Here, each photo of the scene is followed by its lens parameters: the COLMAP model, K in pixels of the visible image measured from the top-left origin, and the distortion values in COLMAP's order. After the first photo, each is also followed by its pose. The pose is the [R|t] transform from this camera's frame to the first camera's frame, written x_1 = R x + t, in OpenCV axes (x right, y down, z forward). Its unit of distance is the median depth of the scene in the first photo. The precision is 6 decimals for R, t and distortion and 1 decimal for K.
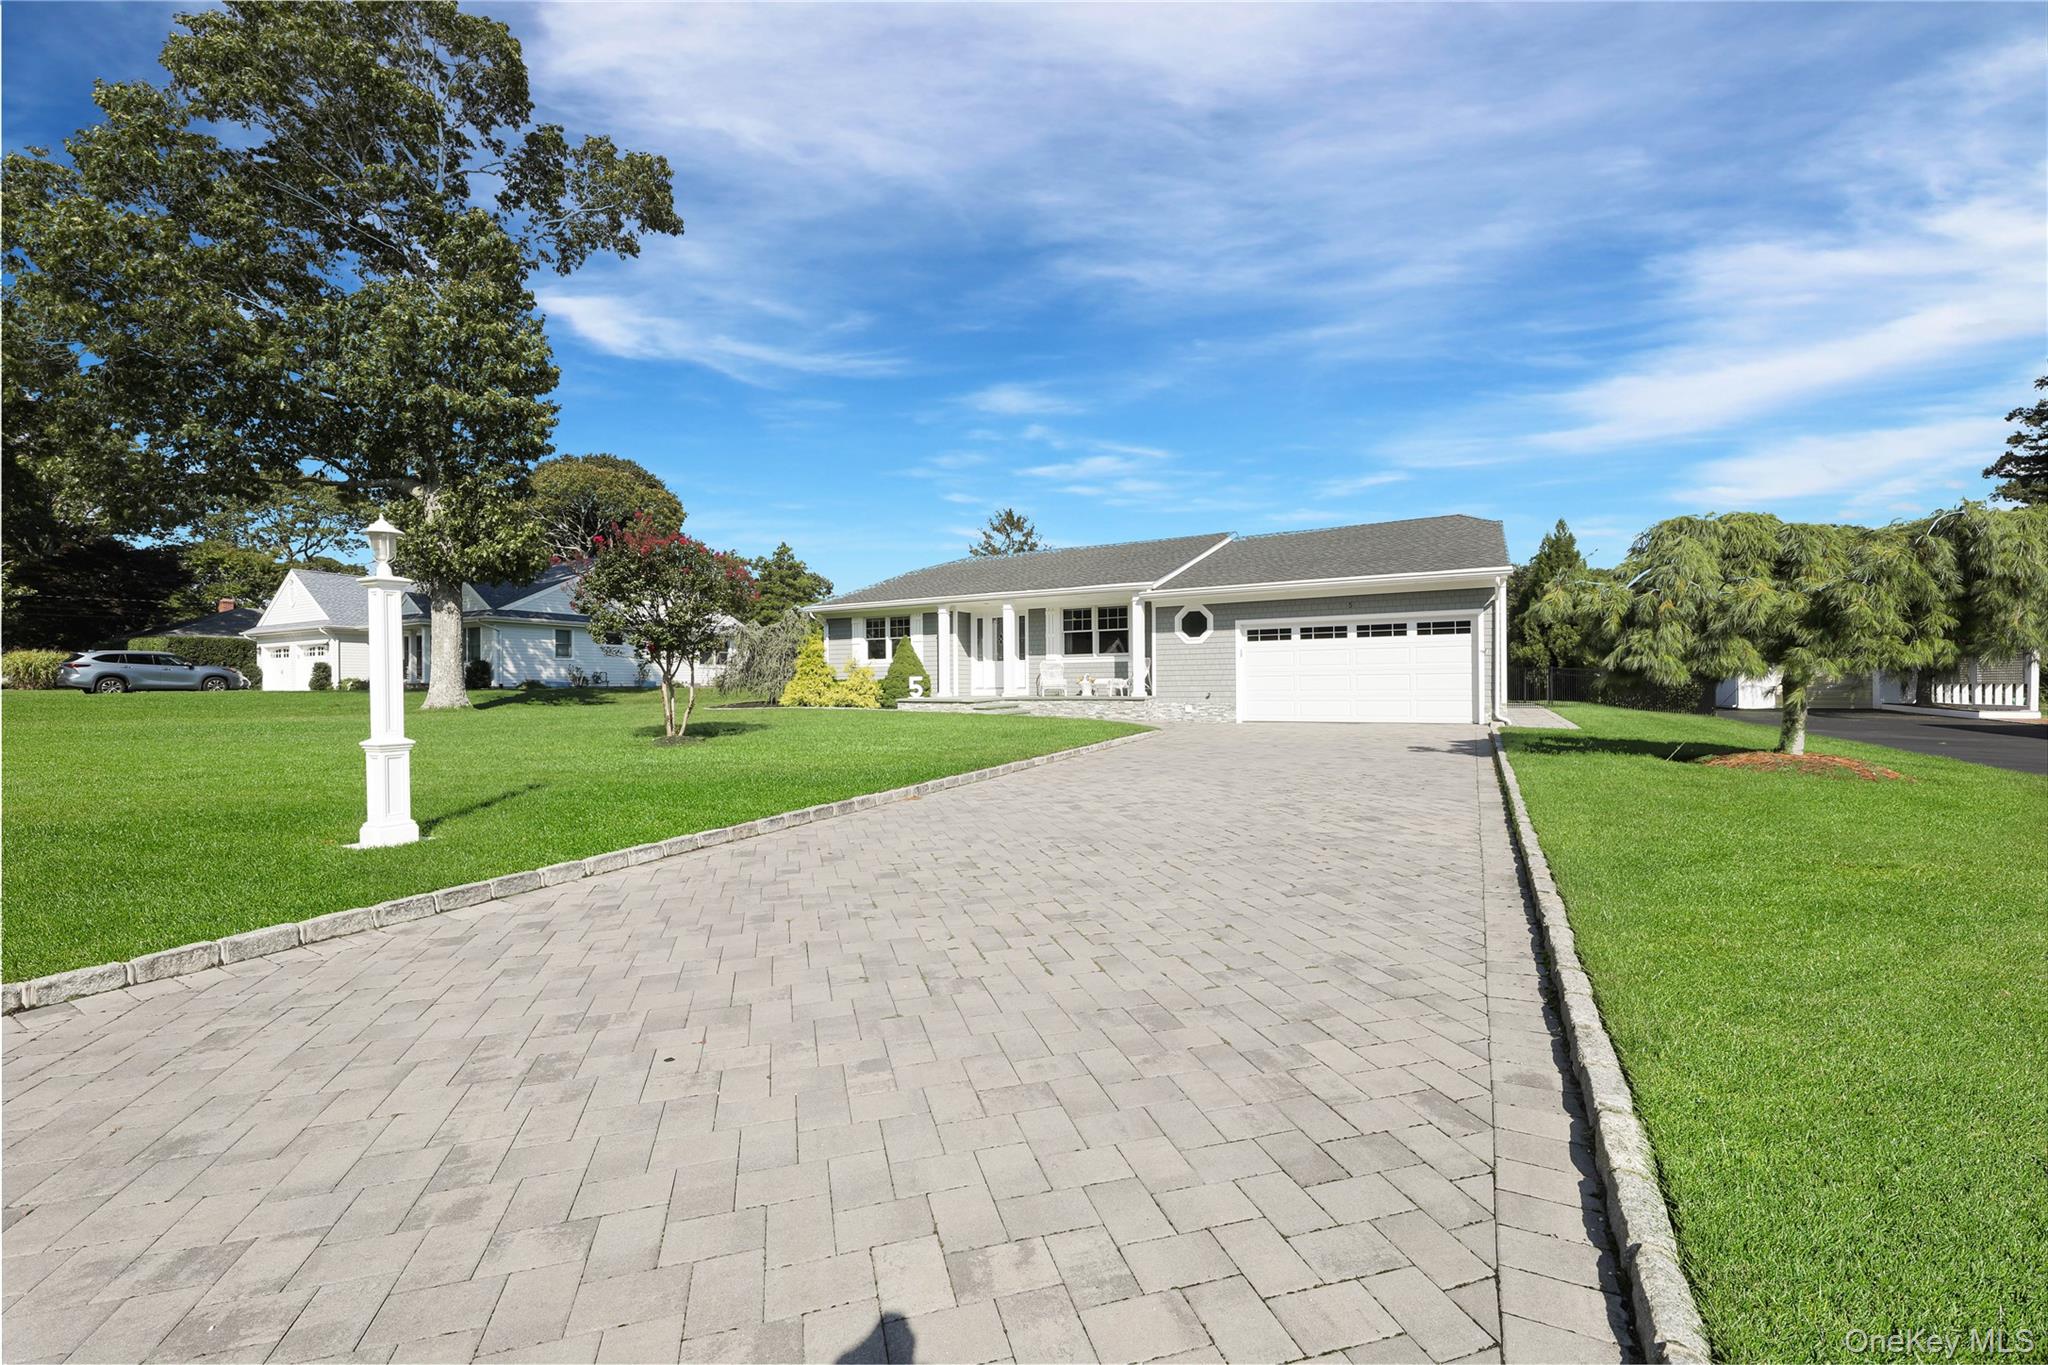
lens RADIAL K [[843.6, 0, 1024.0], [0, 843.6, 682.5], [0, 0, 1]] dist [0.001166, -0.000607]
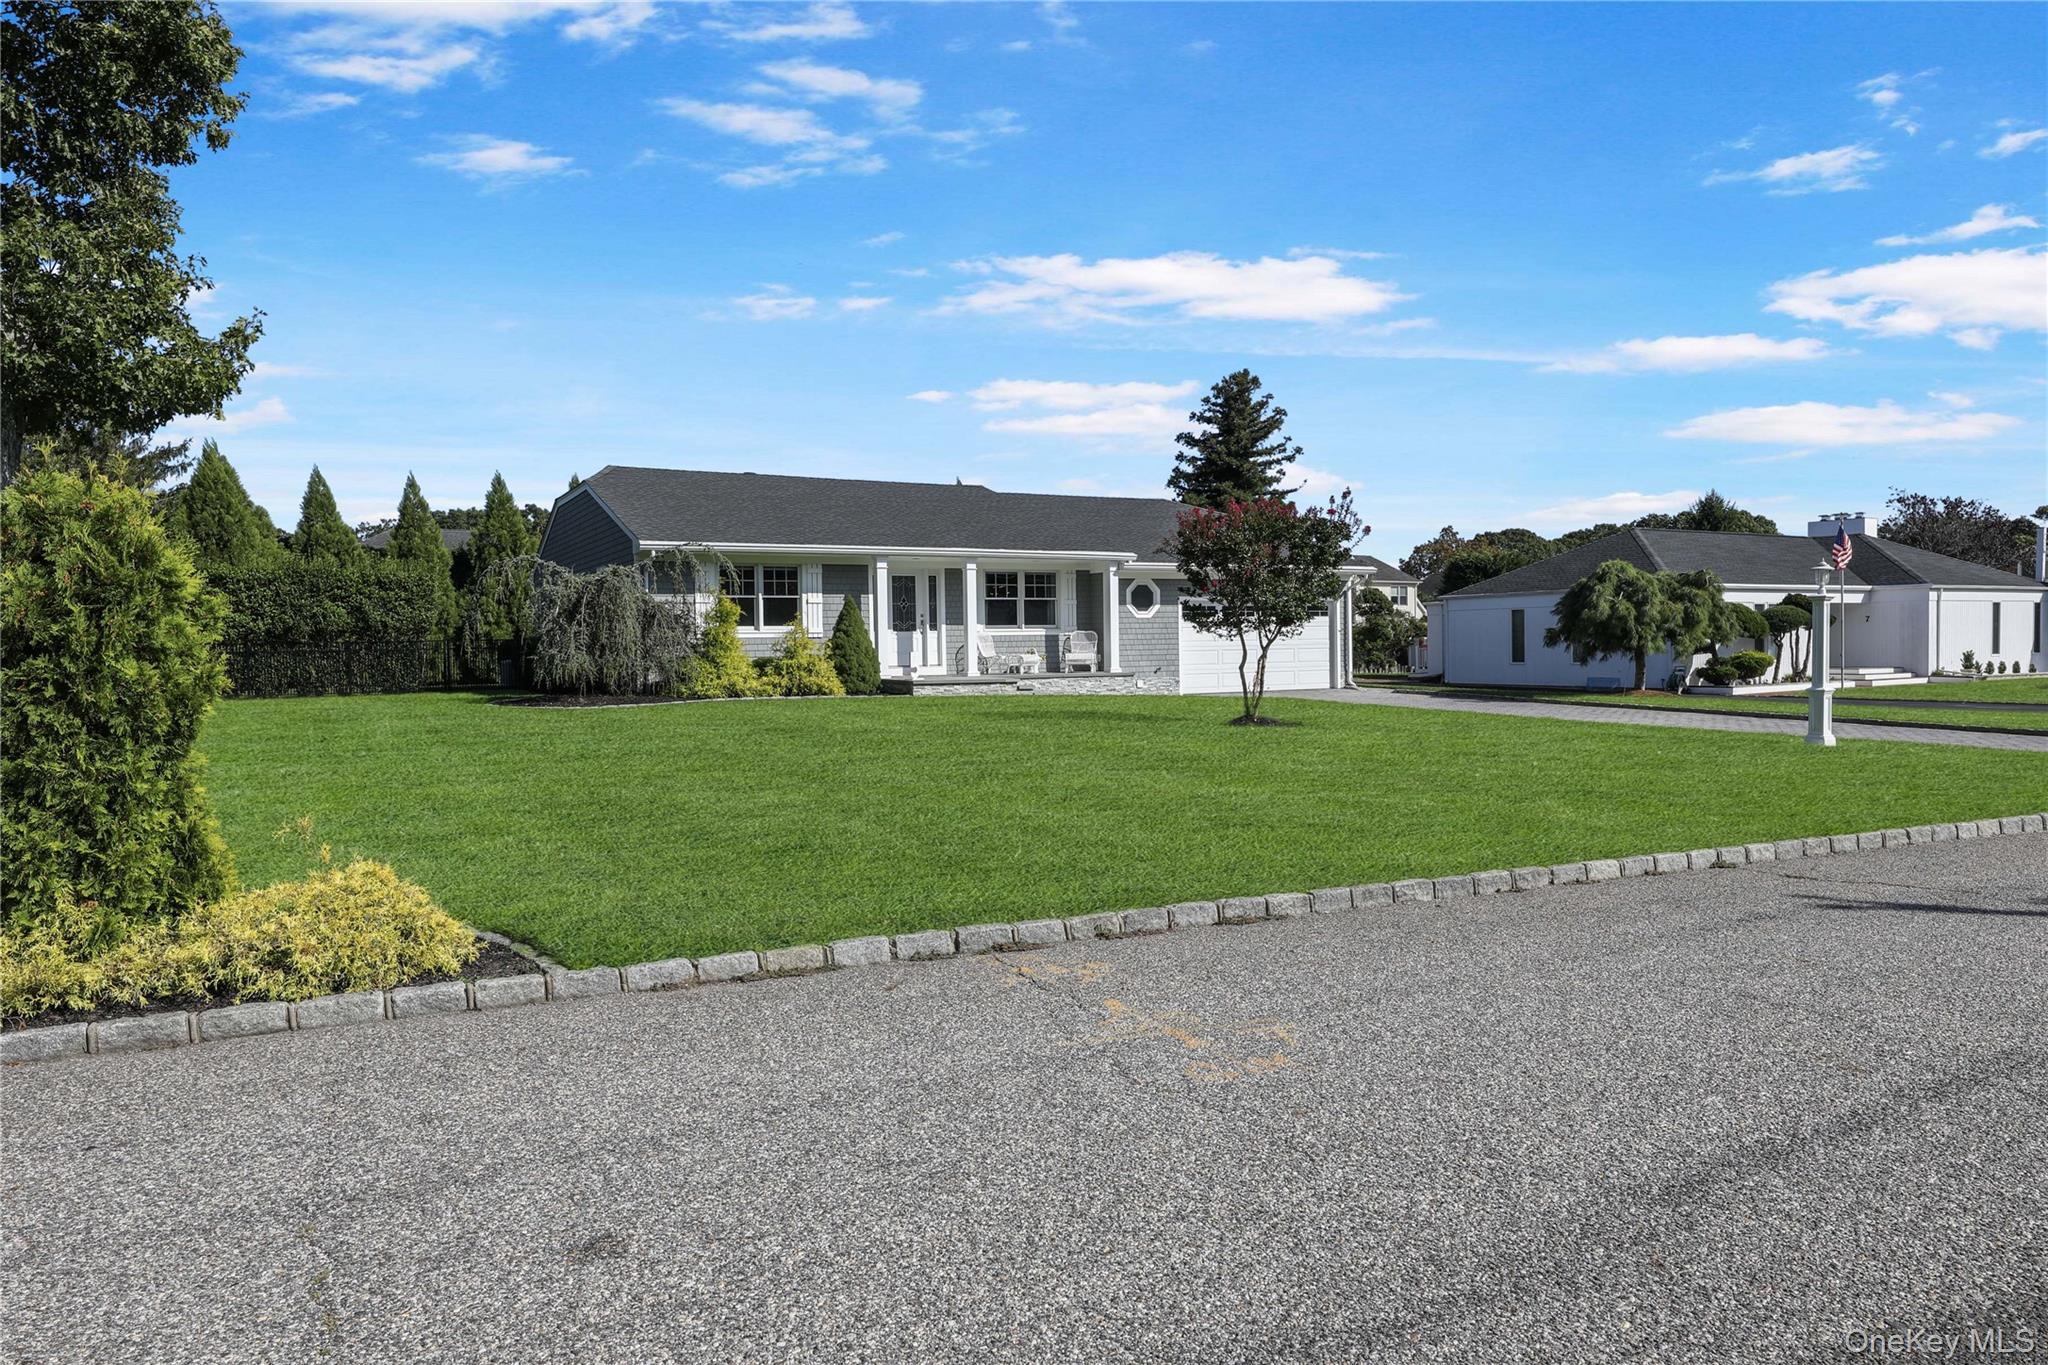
lens RADIAL K [[1347.6, 0, 1030.4], [0, 1347.6, 684.1], [0, 0, 1]] dist [0.005513, 0.001969]
pose [[0.529837, -0.021610, 0.847824, -1.143426], [0.007696, 0.999757, 0.020673, -0.002015], [-0.848064, -0.004429, 0.529875, 0.263296]]
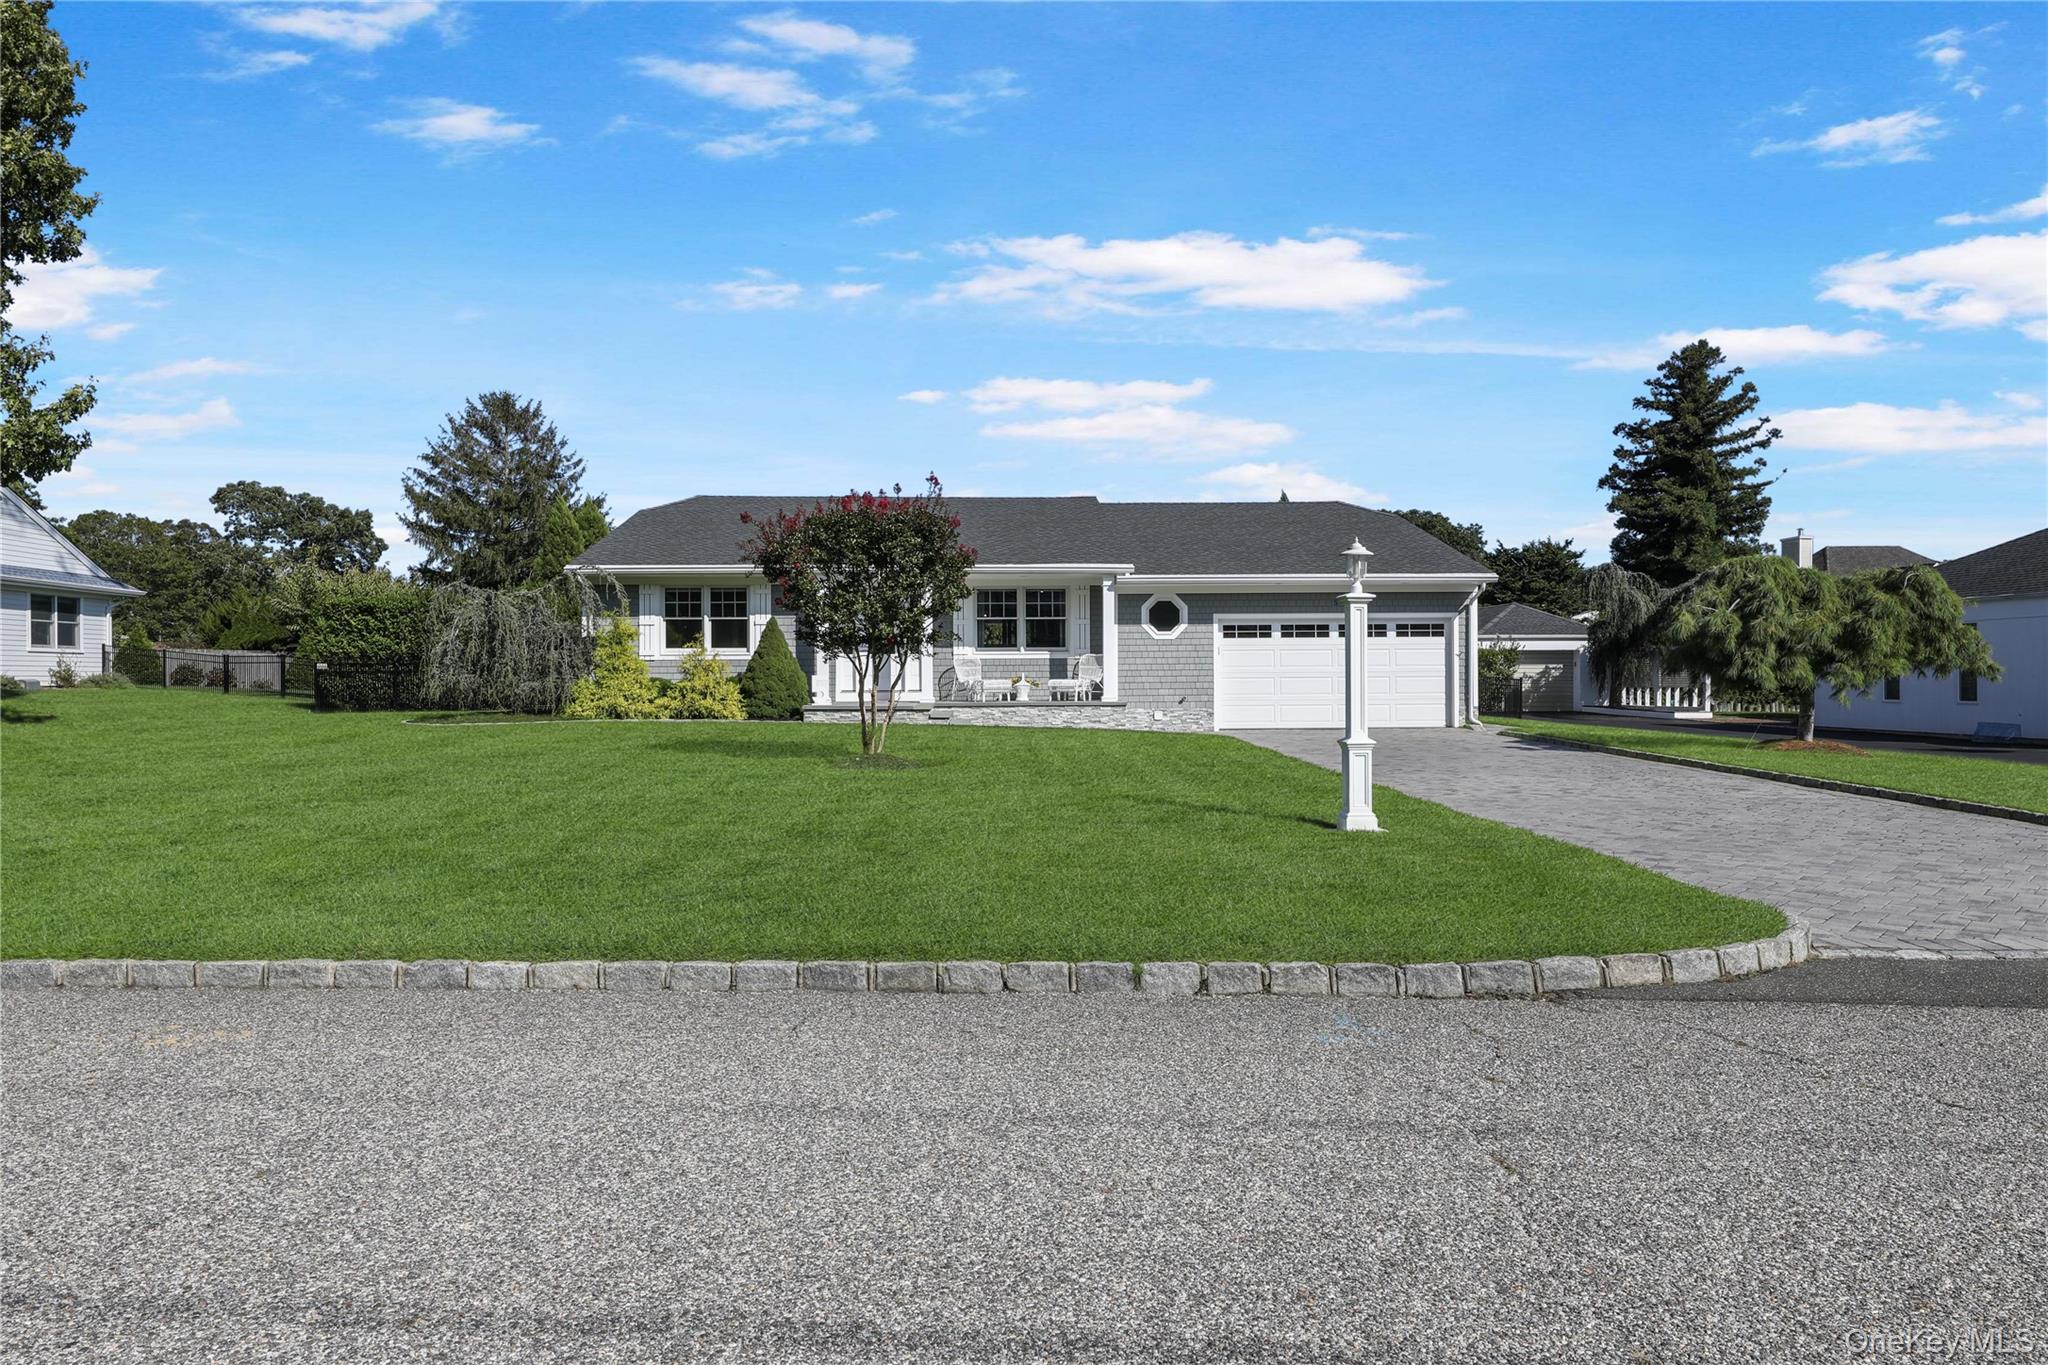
lens RADIAL K [[1347.6, 0, 1030.4], [0, 1347.6, 684.1], [0, 0, 1]] dist [0.005513, 0.001969]
pose [[0.853490, 0.003182, 0.521099, -0.591225], [-0.004328, 0.999990, 0.000983, -0.001237], [-0.521090, -0.003094, 0.853496, -0.086052]]
